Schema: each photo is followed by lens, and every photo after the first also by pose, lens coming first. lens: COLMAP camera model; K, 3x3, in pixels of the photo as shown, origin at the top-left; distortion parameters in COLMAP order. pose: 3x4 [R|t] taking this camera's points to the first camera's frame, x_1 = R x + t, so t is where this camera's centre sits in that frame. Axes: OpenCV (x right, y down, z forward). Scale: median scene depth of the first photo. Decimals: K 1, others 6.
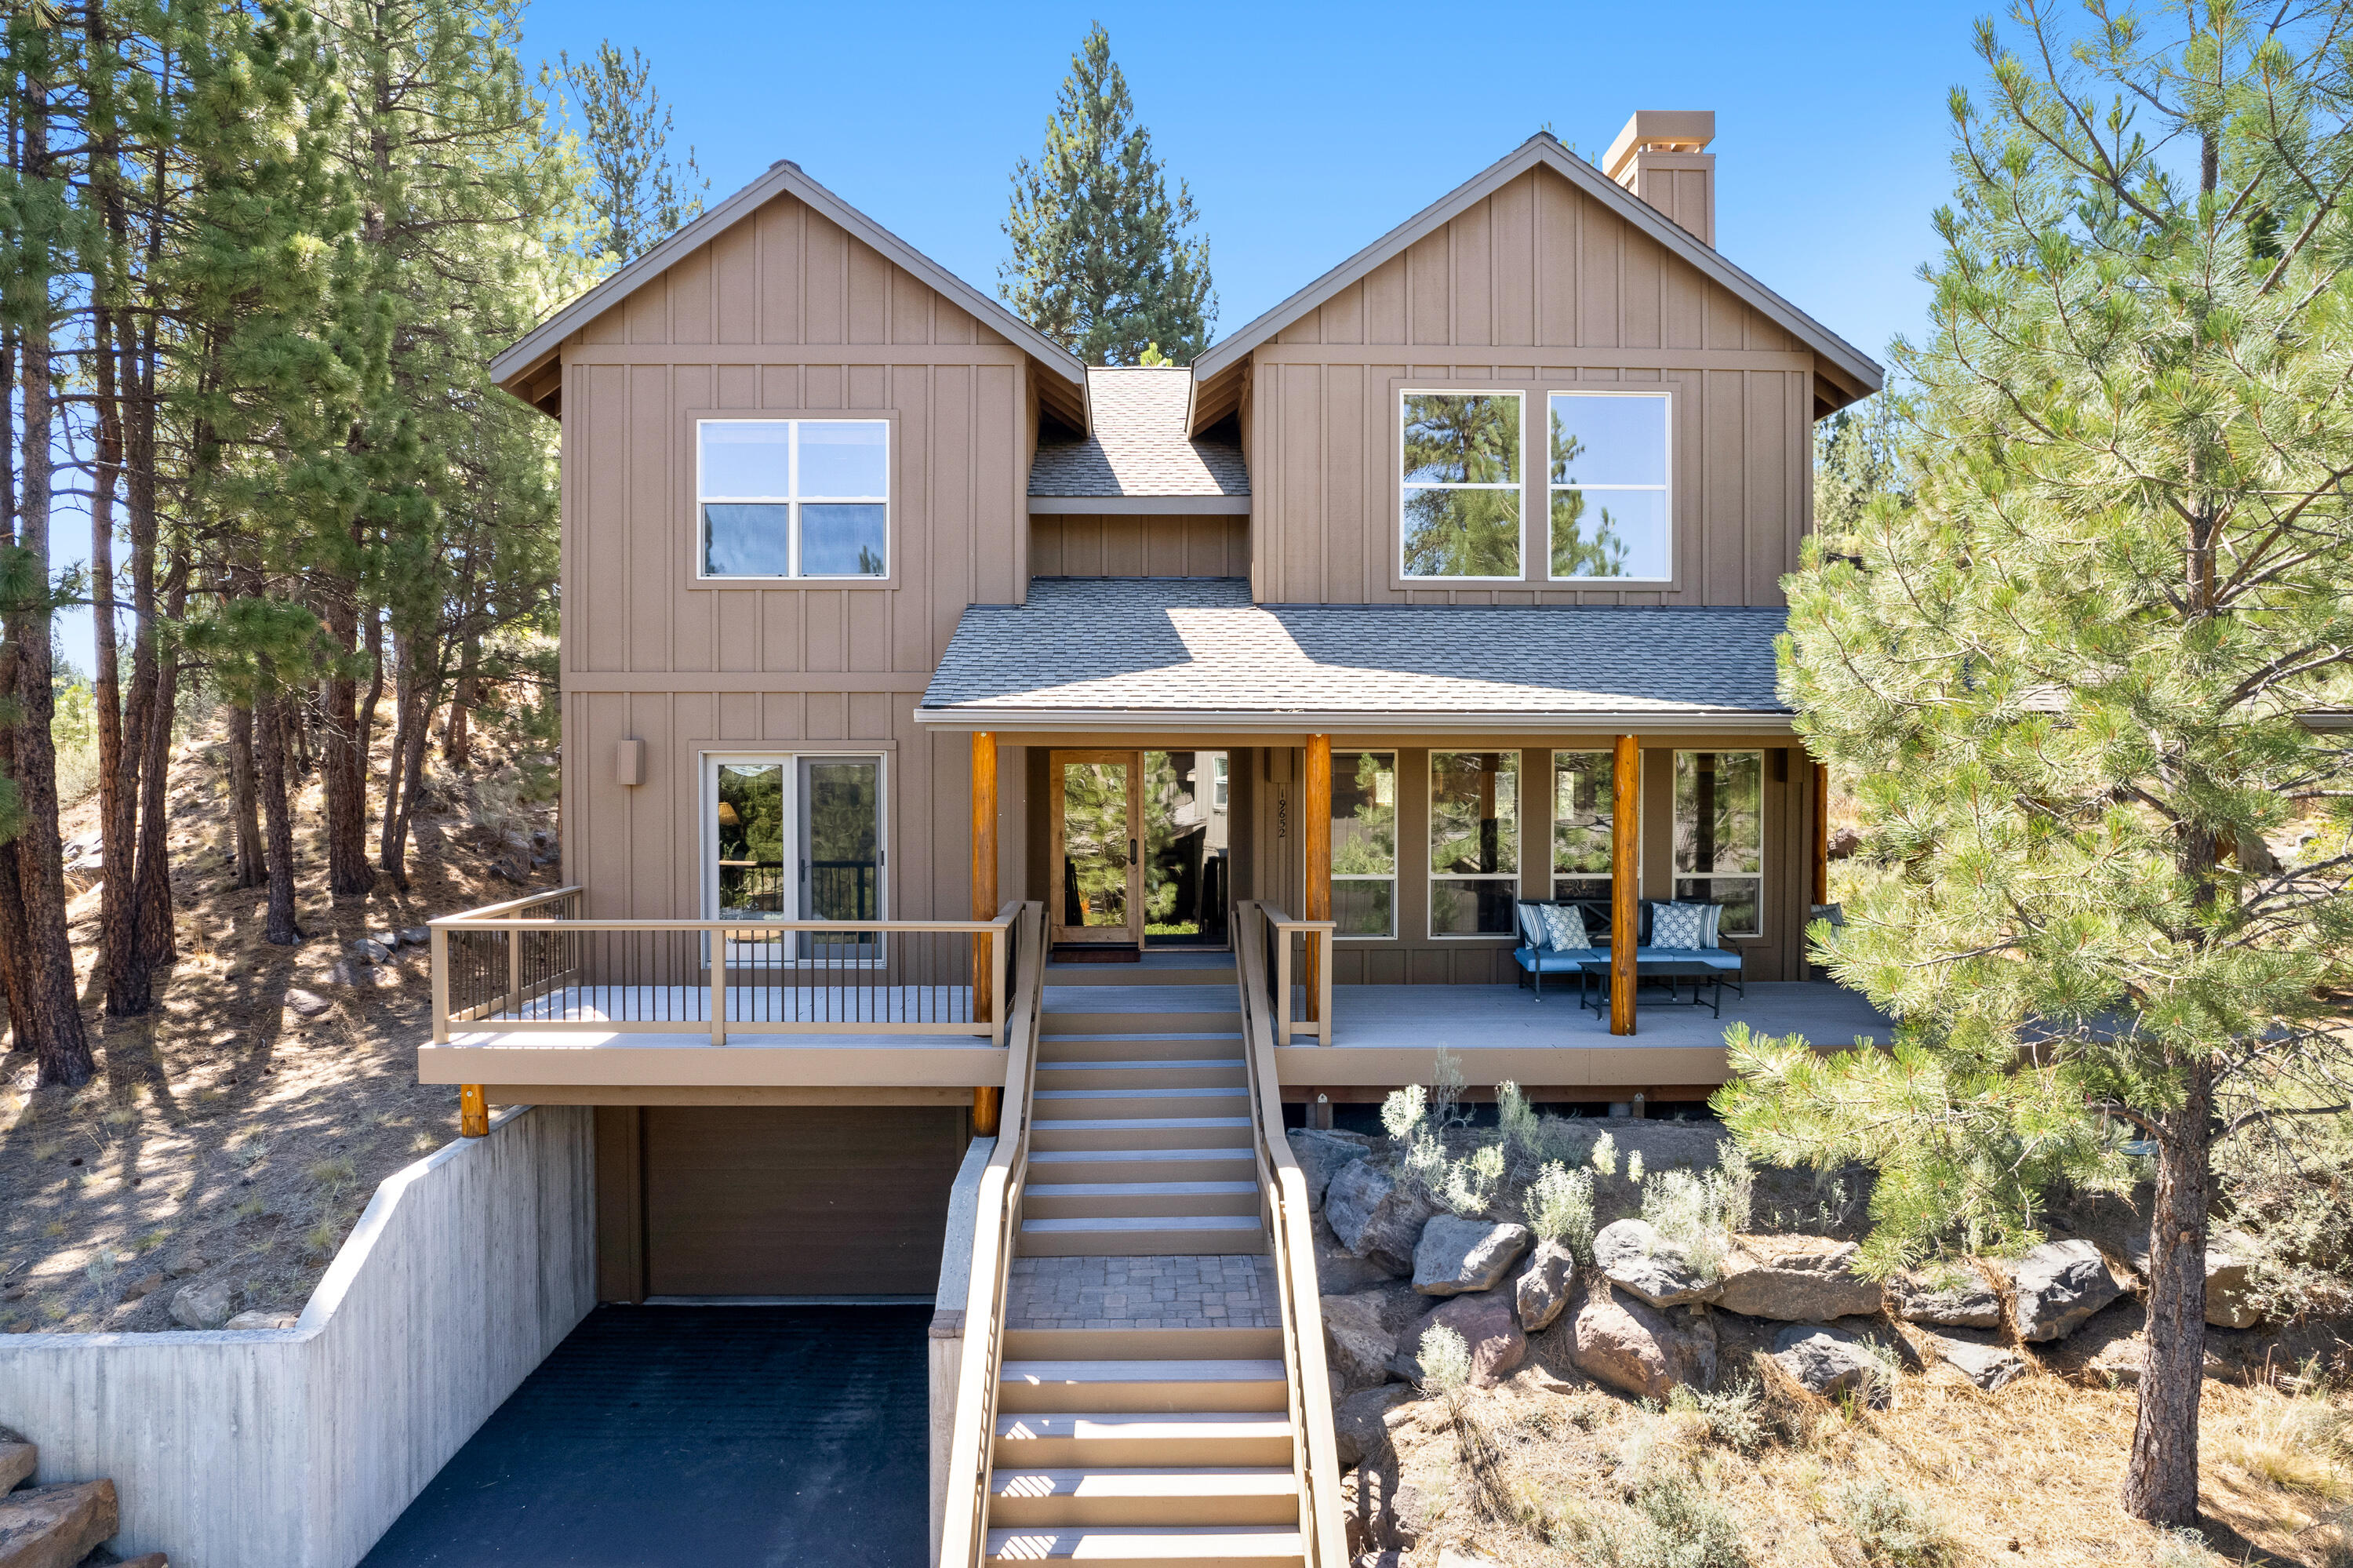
lens RADIAL K [[1484.1, 0, 1176.5], [0, 1484.1, 784.0], [0, 0, 1]] dist [-0.036227, 0.000635]
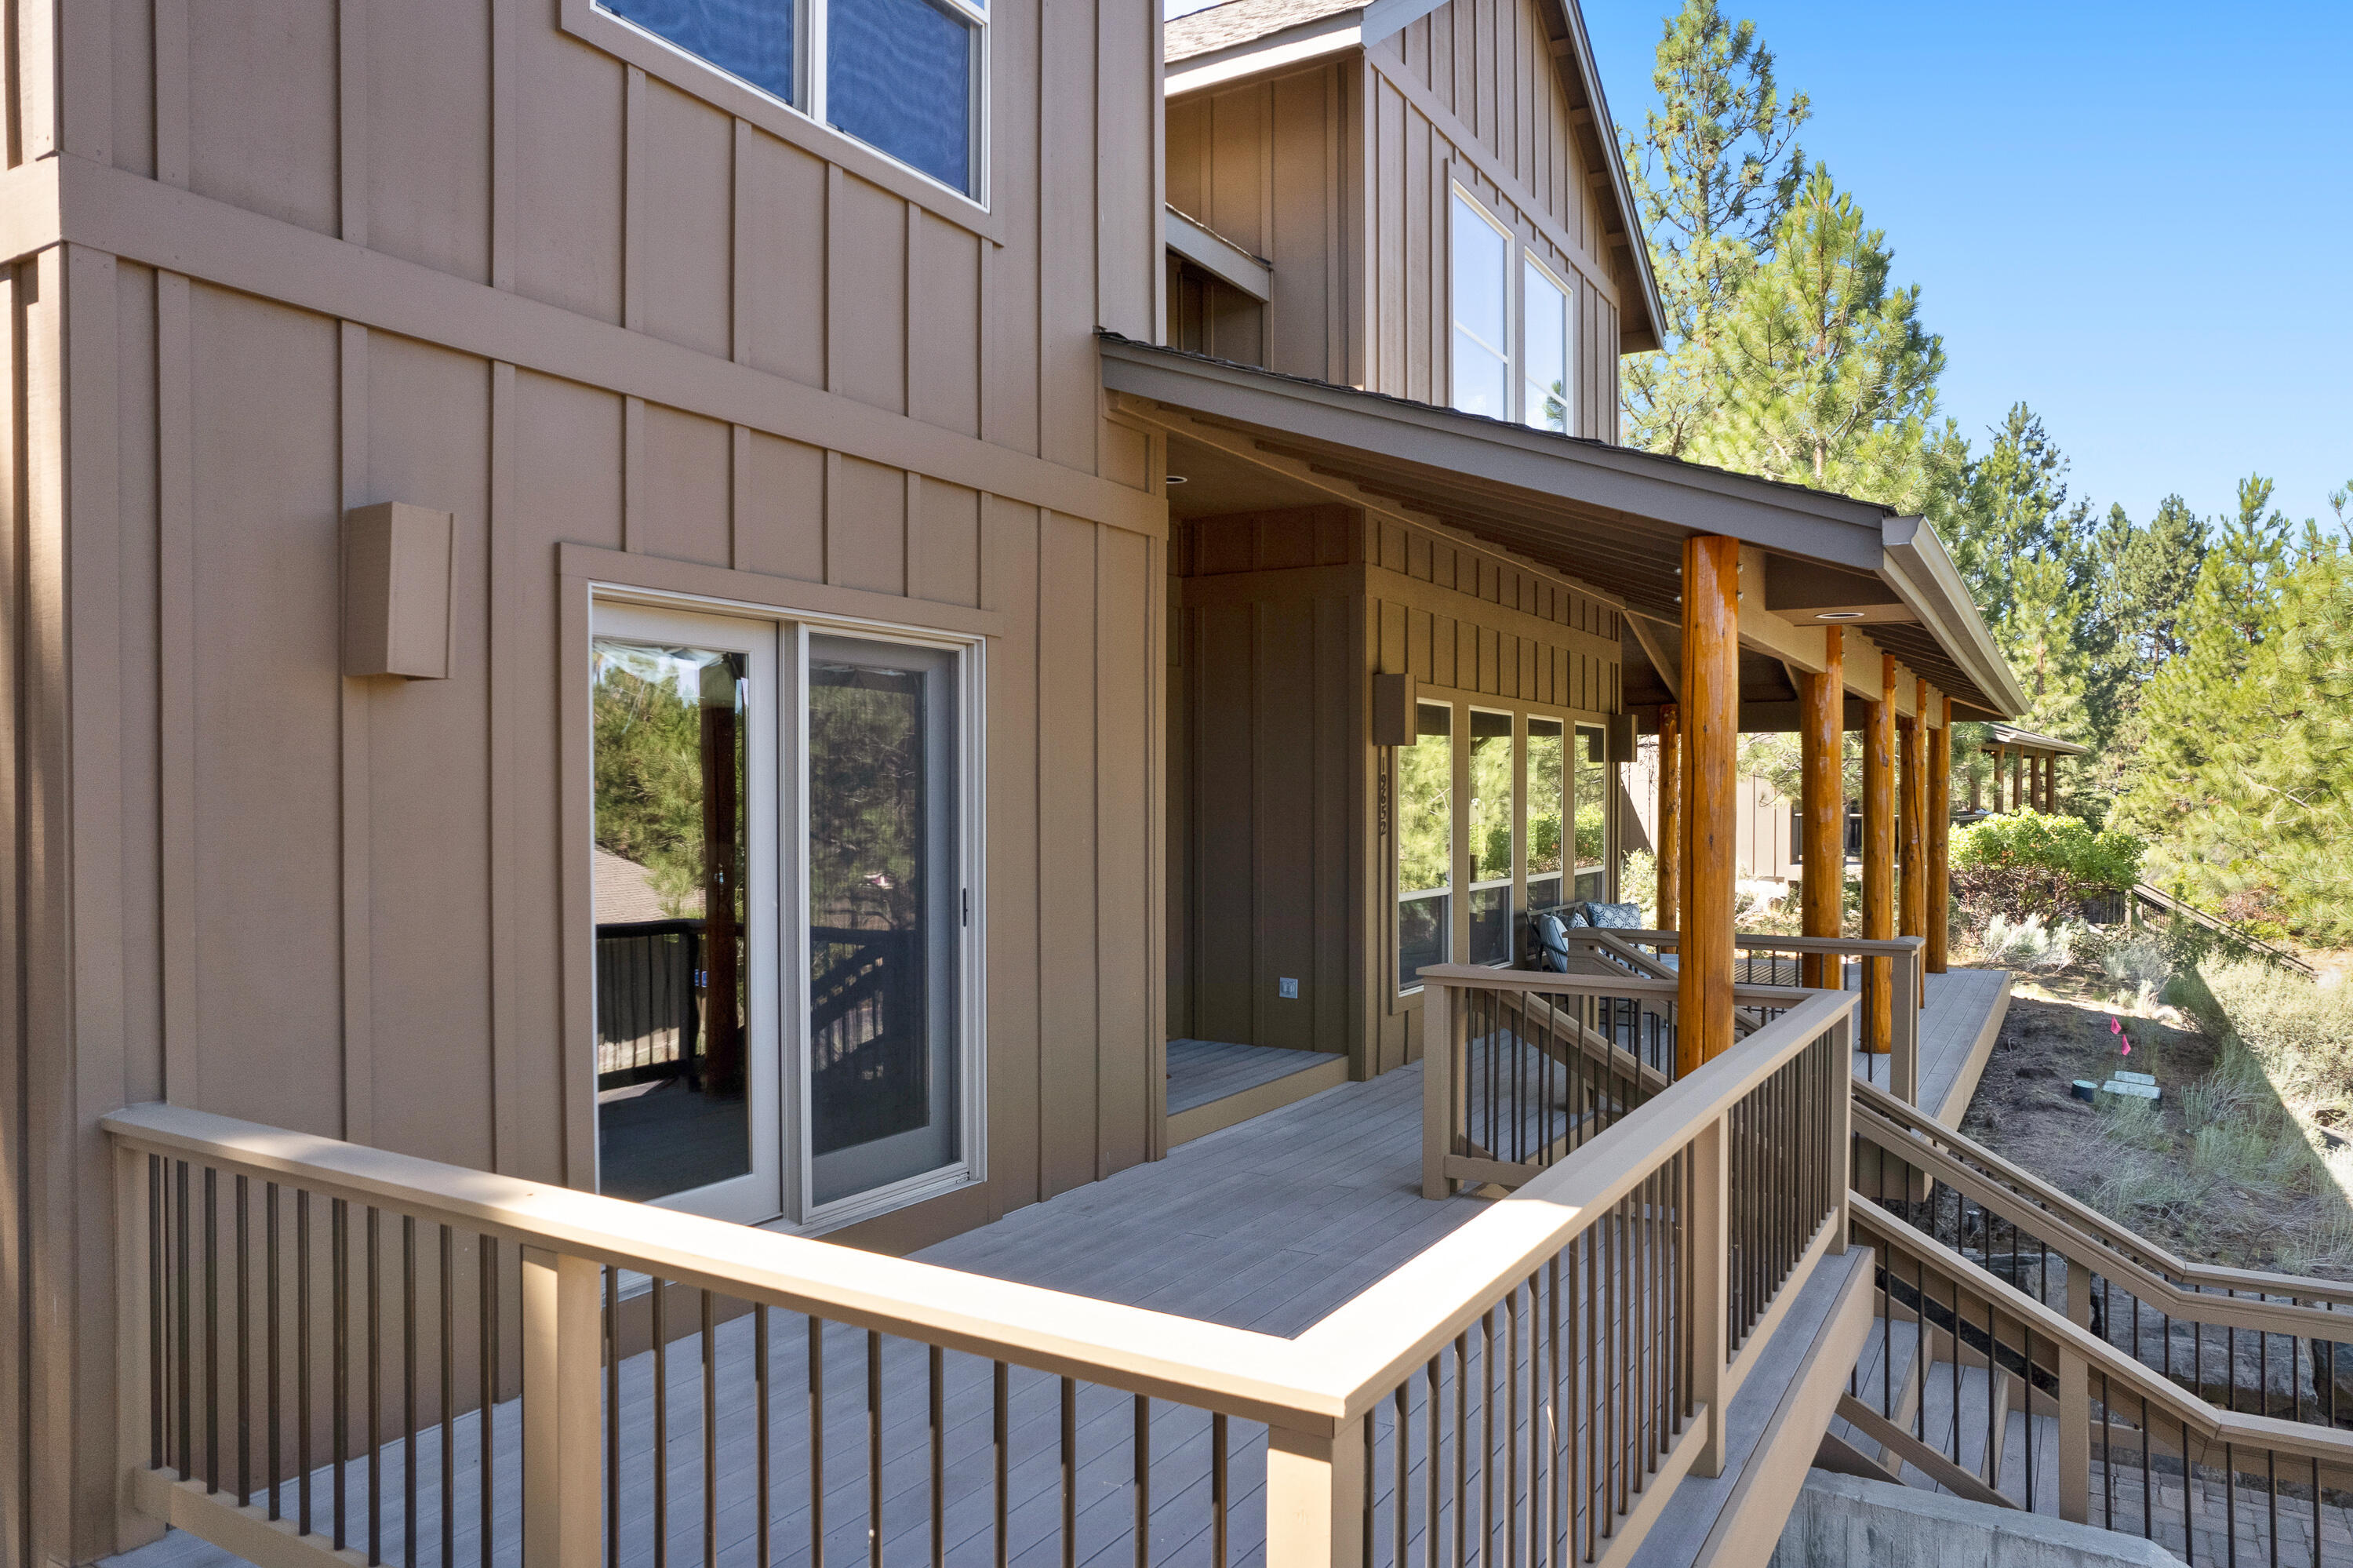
lens RADIAL K [[1543.8, 0, 1168.0], [0, 1543.8, 813.1], [0, 0, 1]] dist [-0.028906, 0.000370]
pose [[0.522989, -0.007608, 0.852306, -0.529536], [0.017410, 0.999847, -0.001758, 0.026707], [-0.852162, 0.015759, 0.523041, 0.748758]]
